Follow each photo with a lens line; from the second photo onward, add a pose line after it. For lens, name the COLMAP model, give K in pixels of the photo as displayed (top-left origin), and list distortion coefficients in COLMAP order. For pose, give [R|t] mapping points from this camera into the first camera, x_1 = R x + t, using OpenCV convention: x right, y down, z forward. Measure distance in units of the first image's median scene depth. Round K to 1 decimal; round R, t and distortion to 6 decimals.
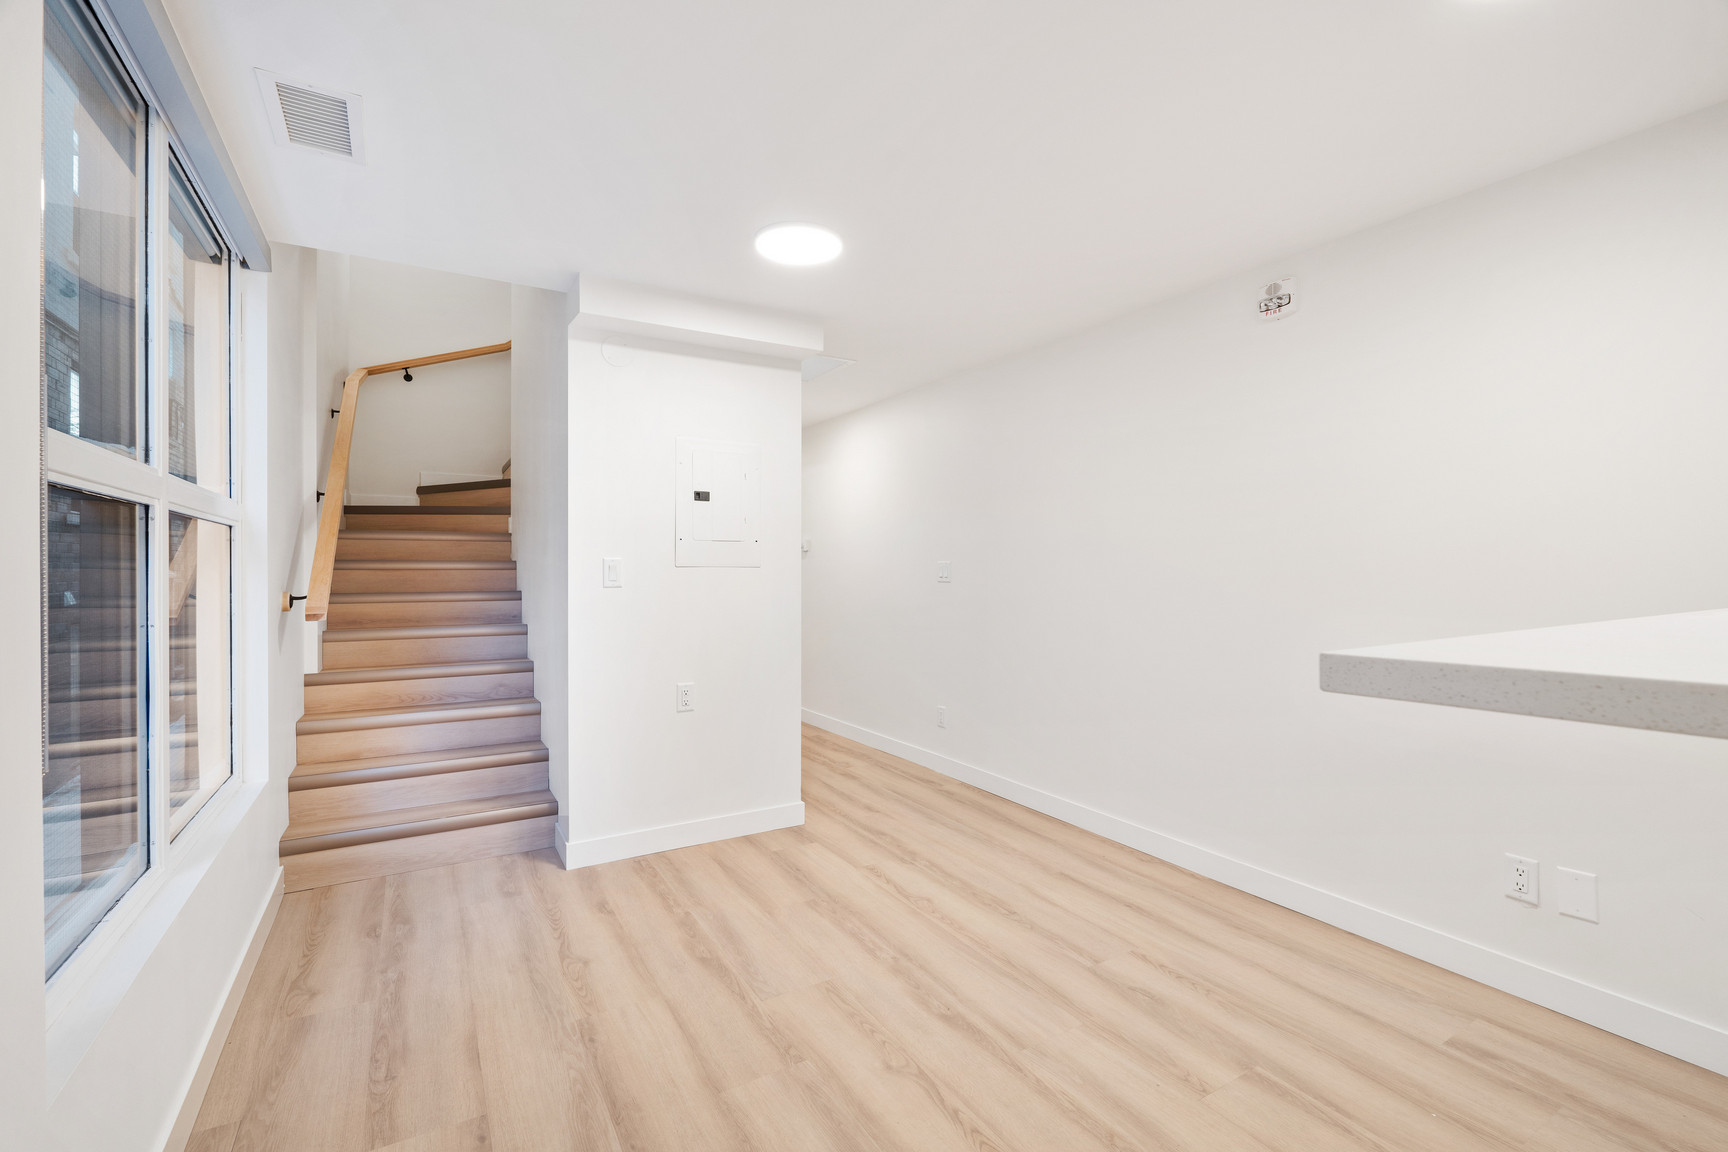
lens RADIAL K [[755.7, 0, 867.3], [0, 755.7, 569.9], [0, 0, 1]] dist [-0.003653, 0.000544]
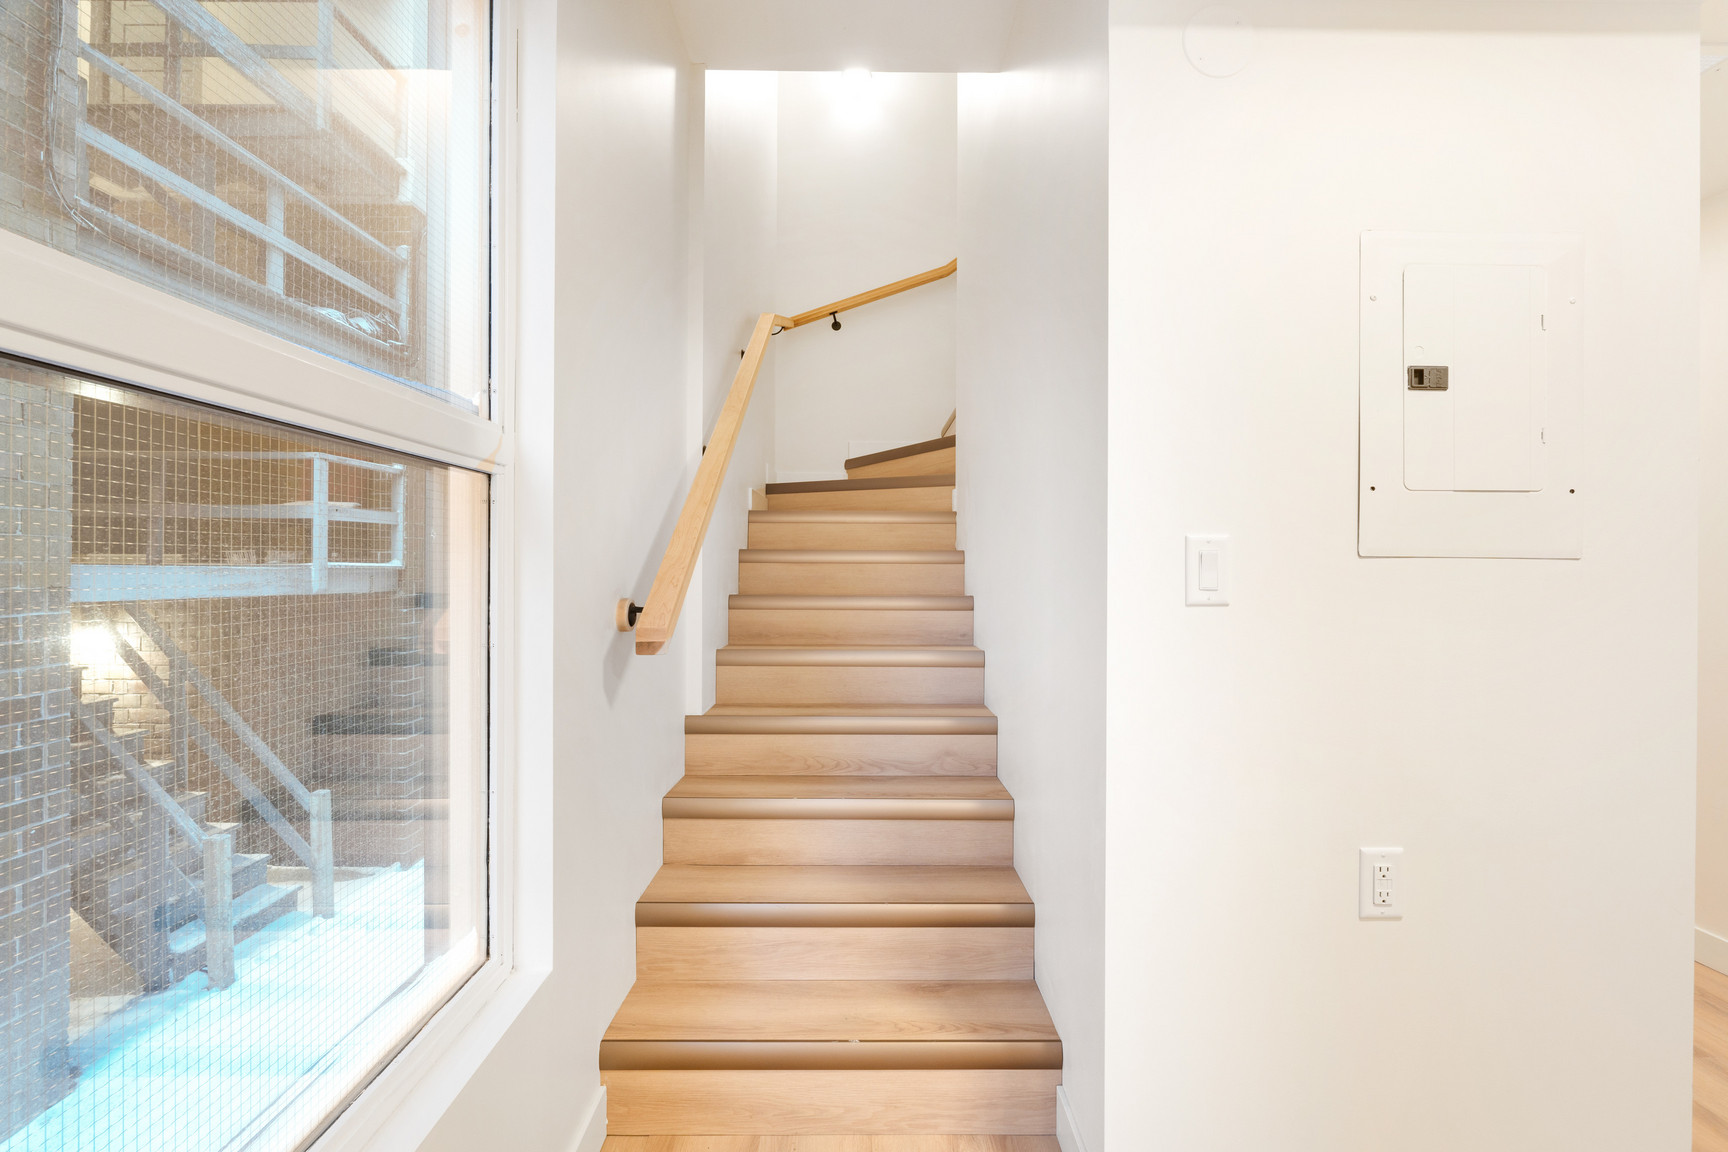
lens RADIAL K [[755.7, 0, 867.3], [0, 755.7, 569.9], [0, 0, 1]] dist [-0.003653, 0.000544]
pose [[0.862280, 0.008587, -0.506360, -0.260158], [-0.005990, 0.999959, 0.006757, 0.001446], [0.506397, -0.002793, 0.862296, 0.492526]]
